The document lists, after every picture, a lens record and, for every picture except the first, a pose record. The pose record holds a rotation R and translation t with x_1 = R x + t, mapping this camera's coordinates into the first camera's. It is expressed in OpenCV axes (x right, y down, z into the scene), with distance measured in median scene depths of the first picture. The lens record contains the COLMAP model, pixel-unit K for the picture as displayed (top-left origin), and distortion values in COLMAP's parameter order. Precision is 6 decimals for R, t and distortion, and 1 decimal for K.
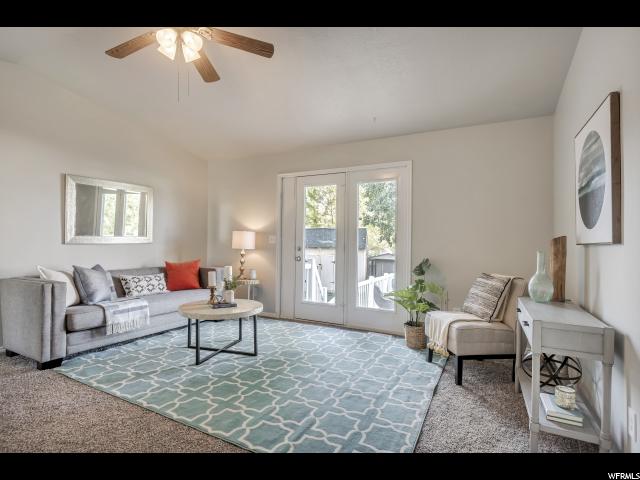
lens RADIAL K [[334.3, 0, 313.3], [0, 334.3, 242.9], [0, 0, 1]] dist [-0.000820, -0.000312]
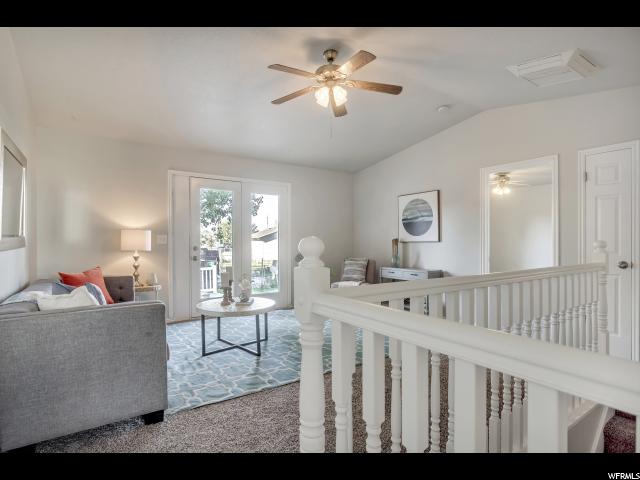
lens RADIAL K [[334.3, 0, 313.3], [0, 334.3, 242.9], [0, 0, 1]] dist [-0.000820, -0.000312]
pose [[0.471640, -0.016022, 0.881645, -1.328169], [0.004024, 0.999864, 0.016017, -0.024069], [-0.881782, -0.004007, 0.471641, 0.357384]]
